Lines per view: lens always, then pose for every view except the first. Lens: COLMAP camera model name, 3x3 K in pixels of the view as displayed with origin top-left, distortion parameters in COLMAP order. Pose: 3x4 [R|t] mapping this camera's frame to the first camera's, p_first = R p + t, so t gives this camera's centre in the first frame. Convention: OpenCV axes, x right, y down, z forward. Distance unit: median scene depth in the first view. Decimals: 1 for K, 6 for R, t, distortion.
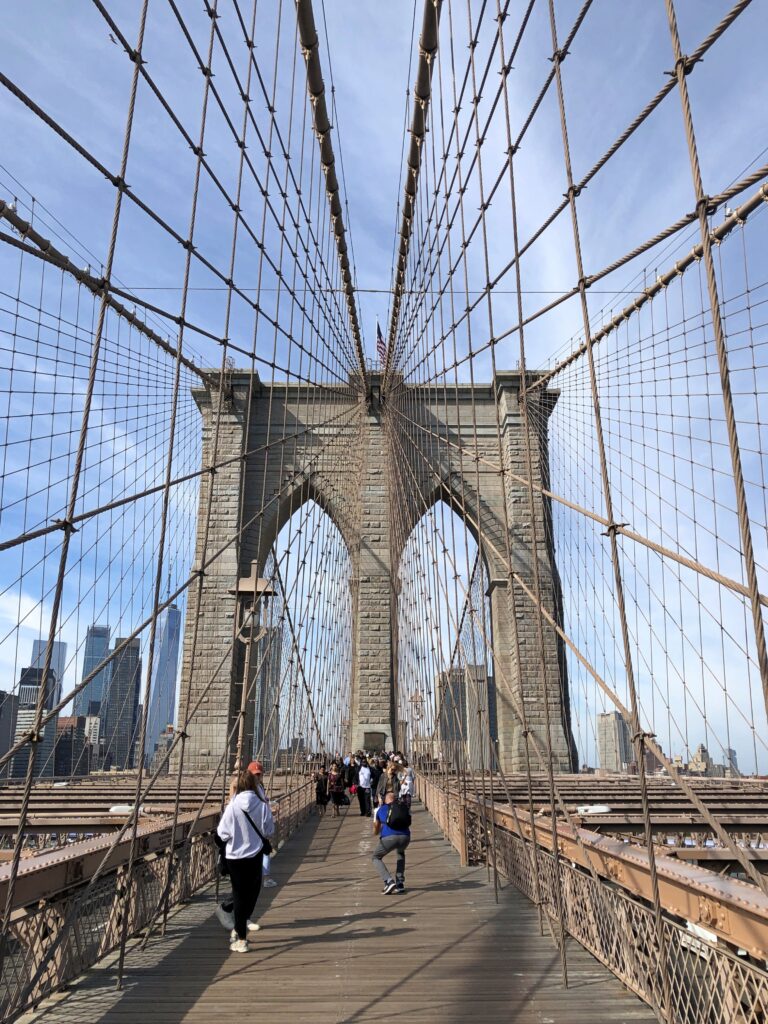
lens RADIAL K [[829.9, 0, 380.2], [0, 829.9, 505.5], [0, 0, 1]] dist [0.055195, -0.001934]
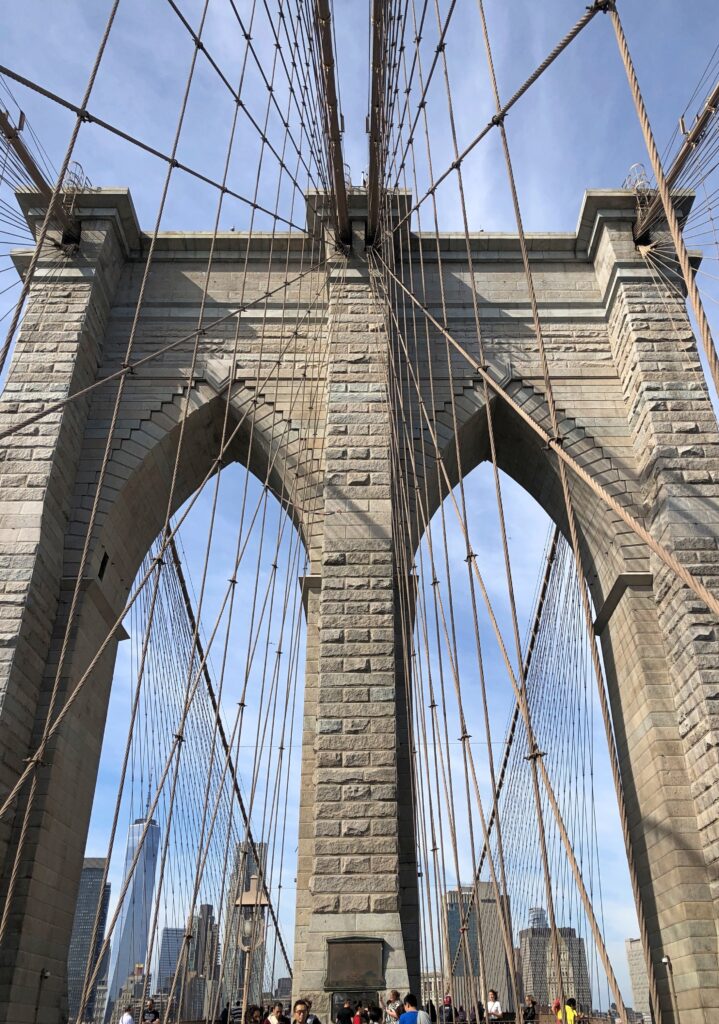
lens RADIAL K [[838.0, 0, 392.7], [0, 838.0, 525.1], [0, 0, 1]] dist [-0.003946, 0.014447]
pose [[0.999747, -0.012096, 0.018946, 0.003724], [0.015975, 0.975305, -0.220284, 0.158196], [-0.015814, 0.220531, 0.975252, 0.539570]]
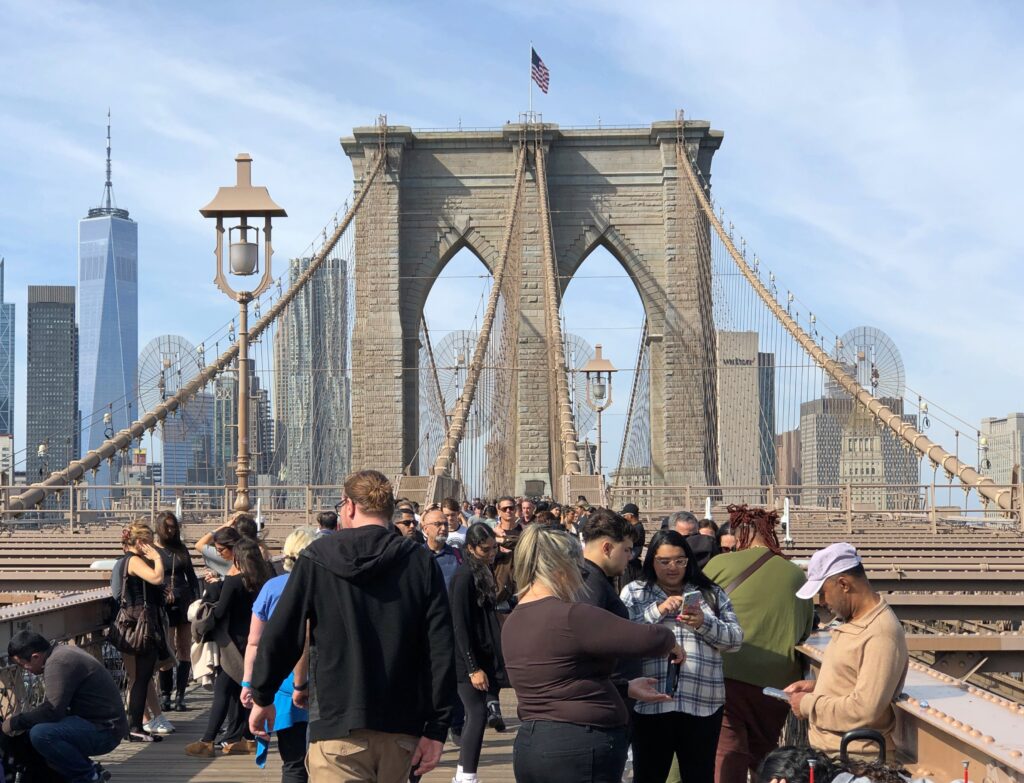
lens RADIAL K [[1805.5, 0, 460.4], [0, 1805.5, 407.8], [0, 0, 1]] dist [0.057826, 0.000000]
pose [[0.998661, -0.013580, -0.049919, 0.013907], [0.024940, 0.971777, 0.234577, -0.343499], [0.045325, -0.235508, 0.970815, -1.164860]]
